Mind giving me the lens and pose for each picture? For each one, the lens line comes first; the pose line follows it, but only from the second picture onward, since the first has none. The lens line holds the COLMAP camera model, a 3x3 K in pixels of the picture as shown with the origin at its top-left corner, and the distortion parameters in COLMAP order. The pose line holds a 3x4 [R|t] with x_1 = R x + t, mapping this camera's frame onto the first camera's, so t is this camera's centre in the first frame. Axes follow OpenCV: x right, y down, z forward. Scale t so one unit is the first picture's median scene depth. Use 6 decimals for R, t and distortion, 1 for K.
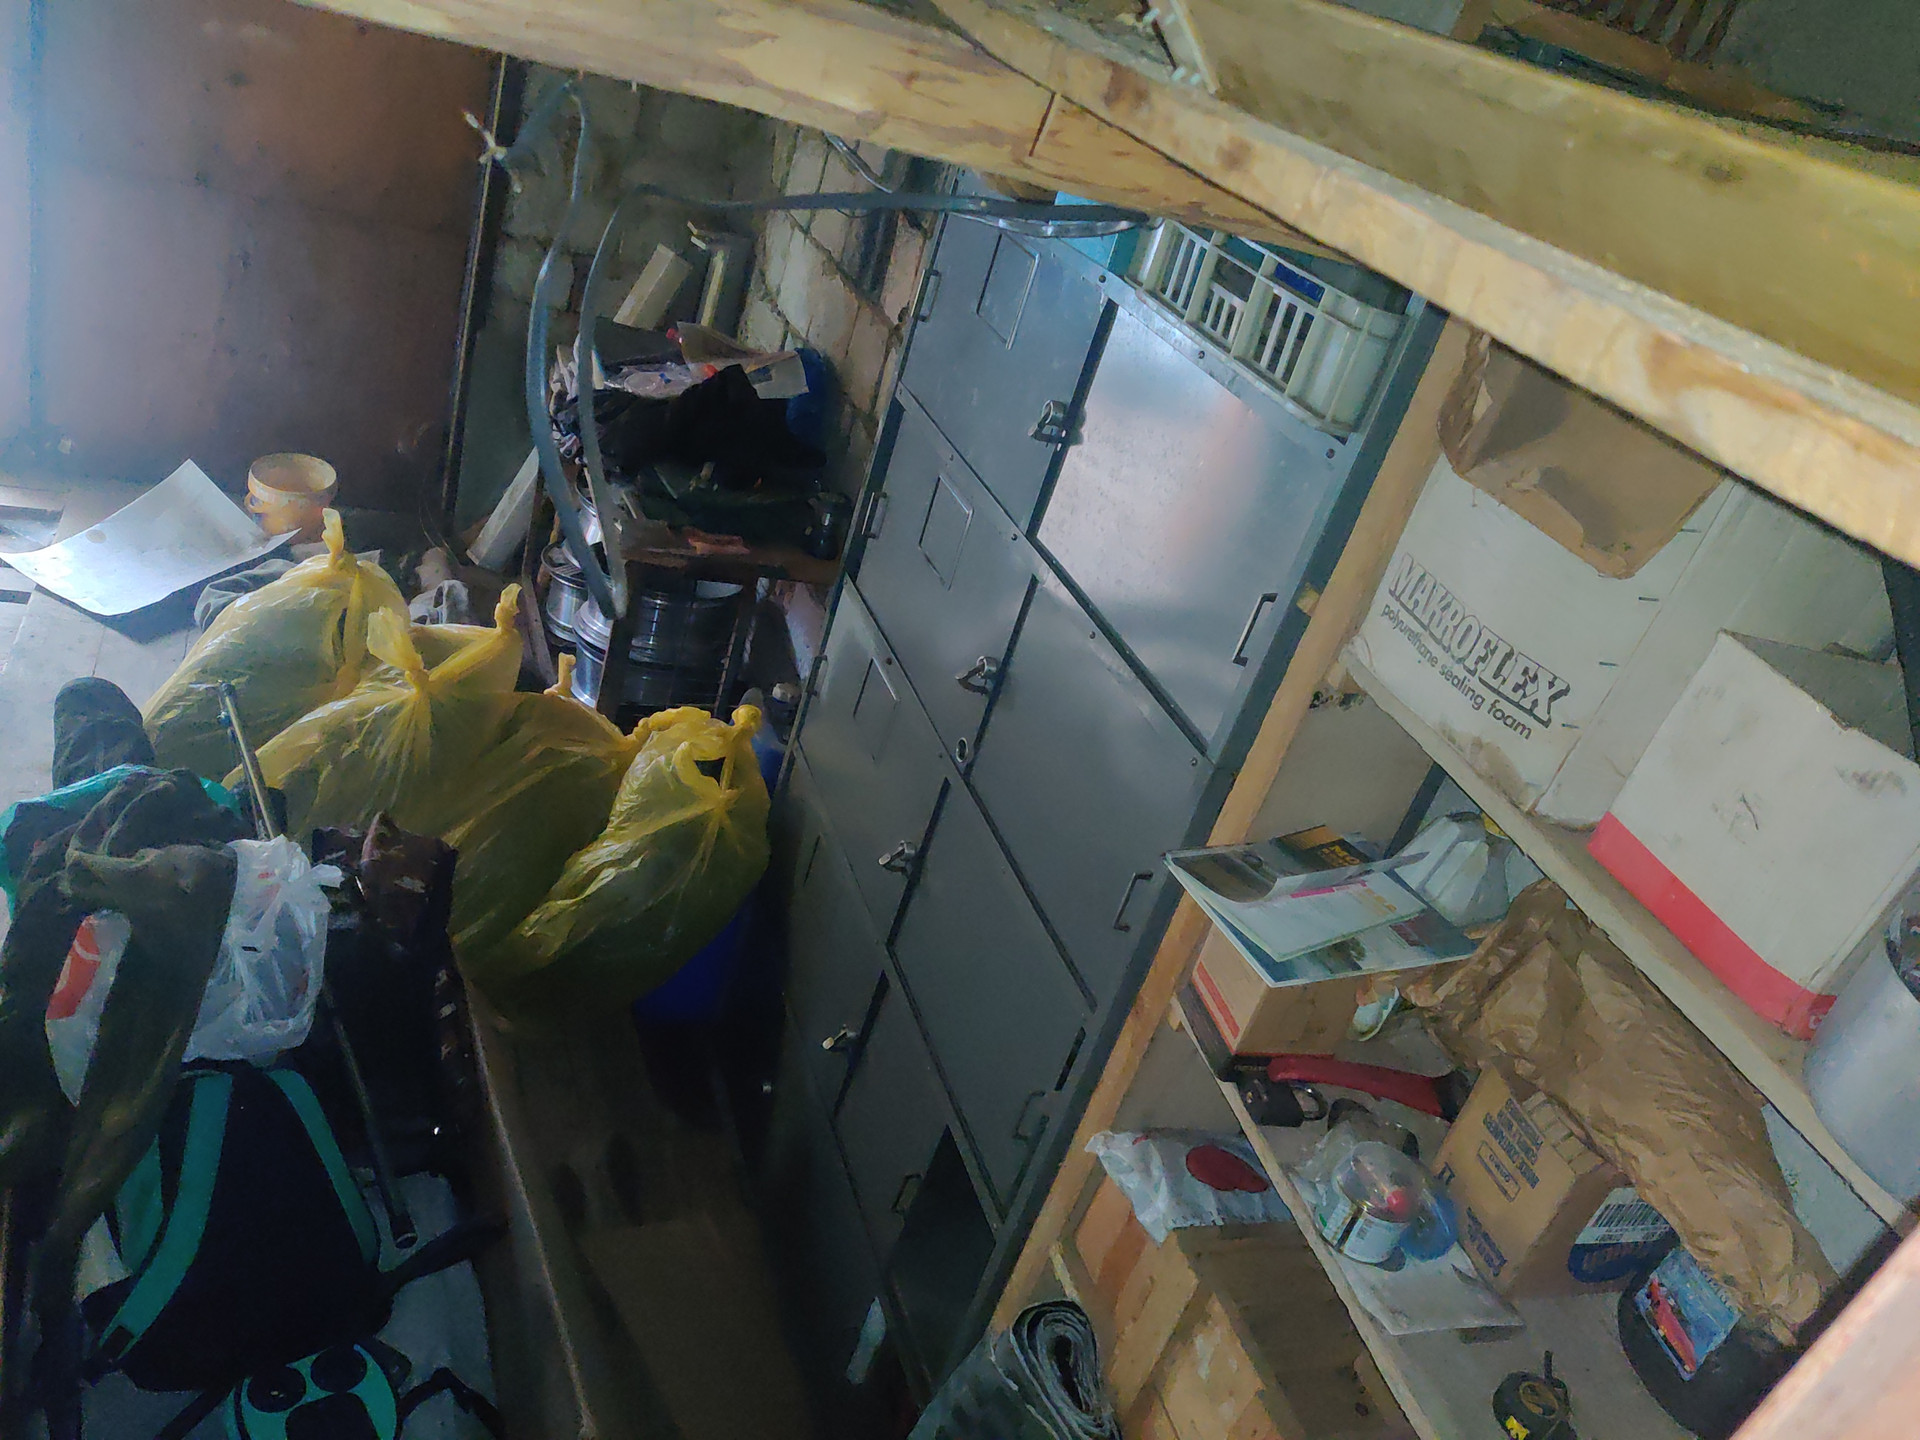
lens RADIAL K [[1486.3, 0, 962.4], [0, 1486.3, 749.2], [0, 0, 1]] dist [0.045620, -0.079181]
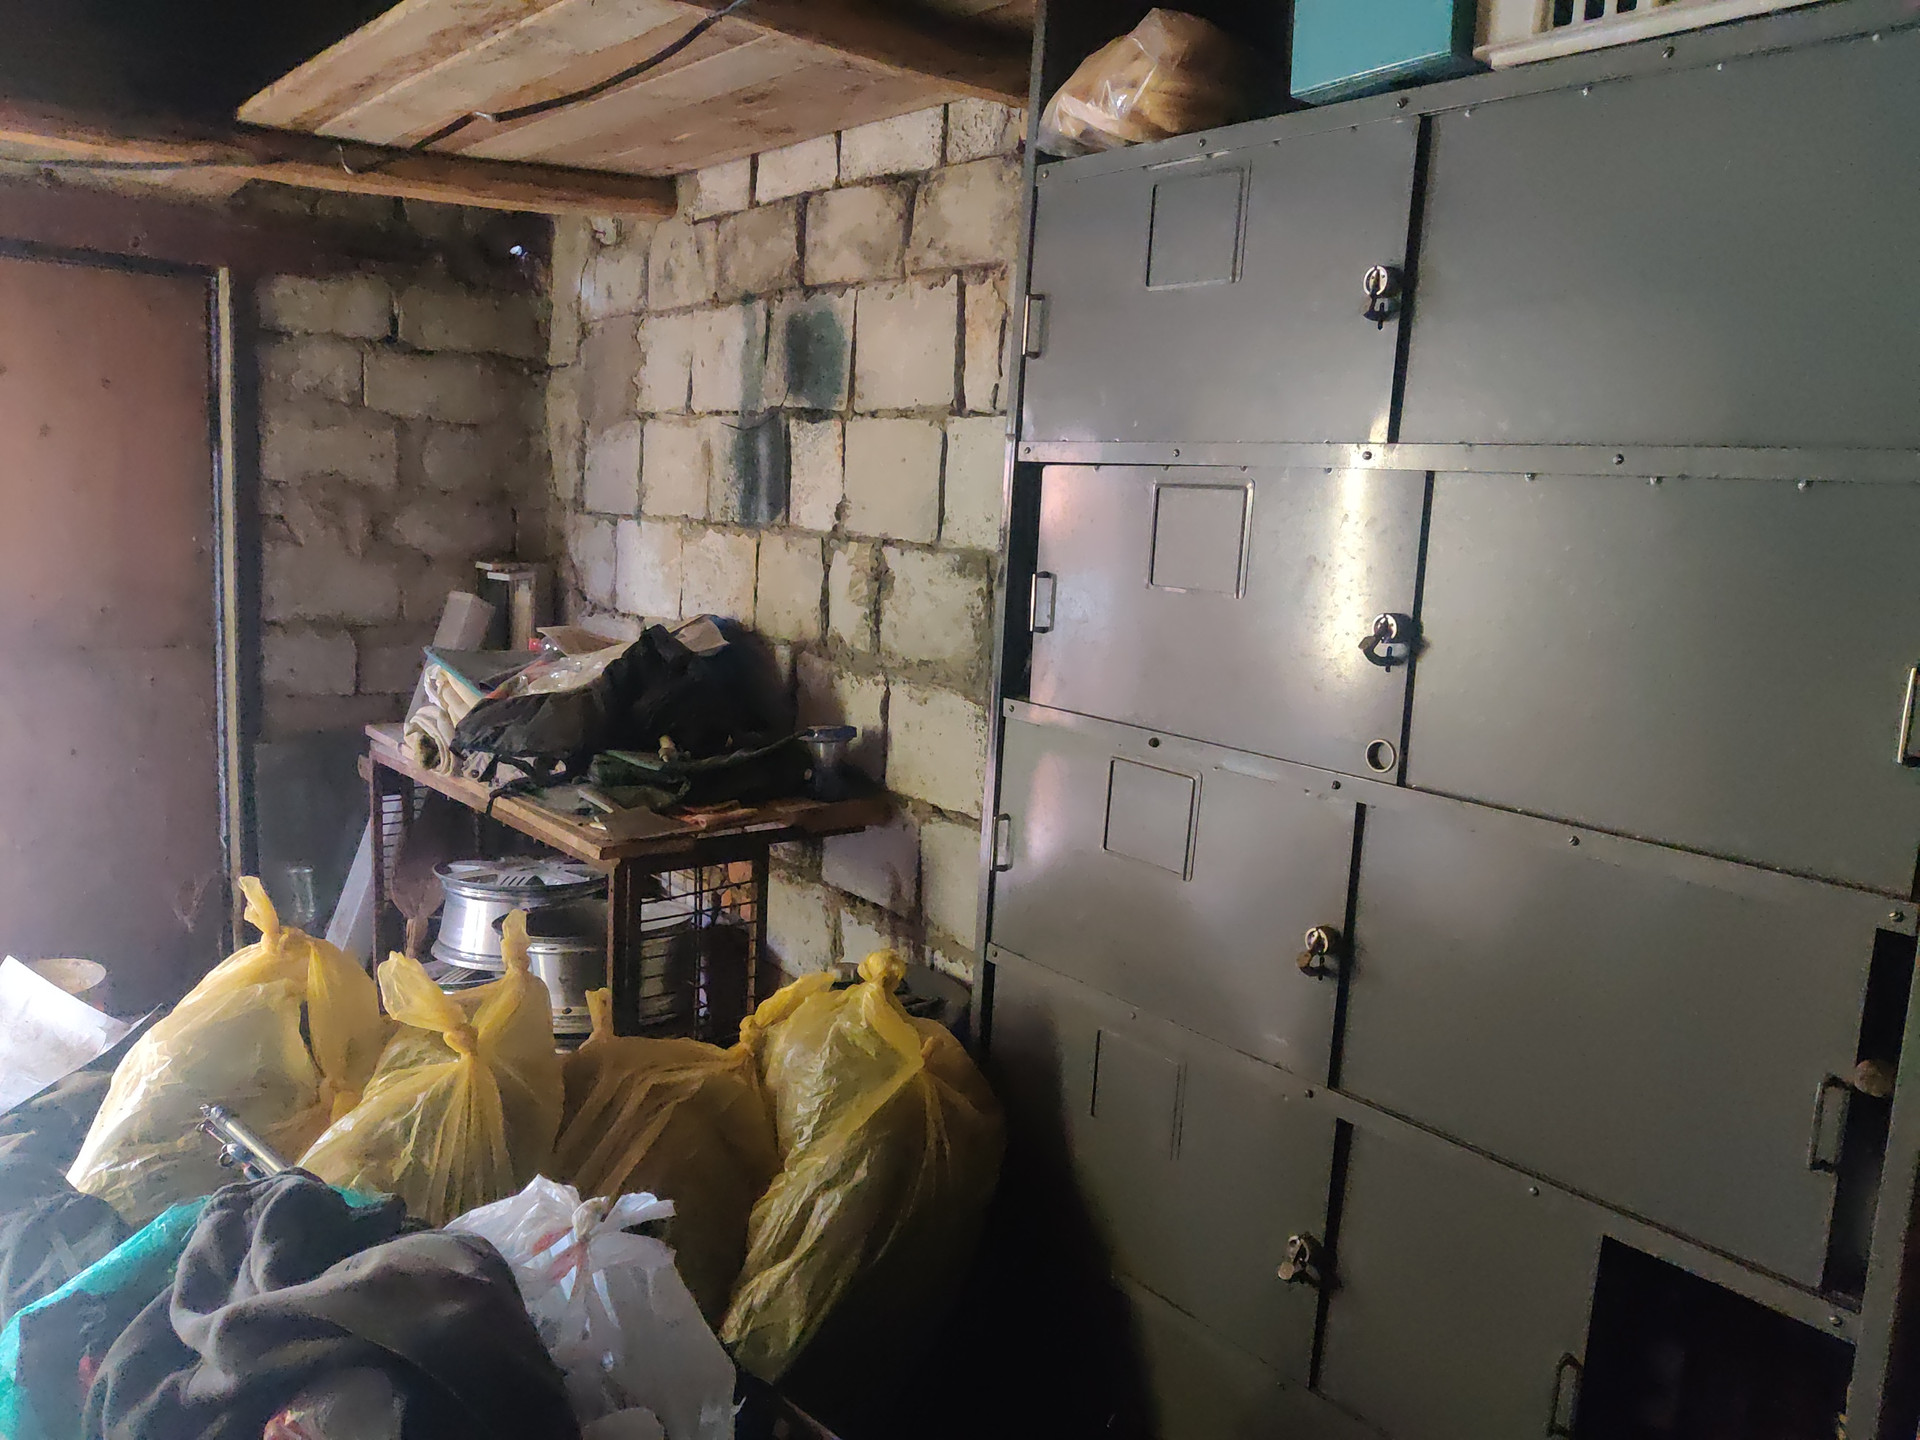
lens RADIAL K [[1486.3, 0, 962.4], [0, 1486.3, 749.2], [0, 0, 1]] dist [0.045620, -0.079181]
pose [[0.918427, -0.286910, 0.272350, -0.288596], [0.351506, 0.907717, -0.229114, 0.068472], [-0.181482, 0.306157, 0.934522, 0.252712]]
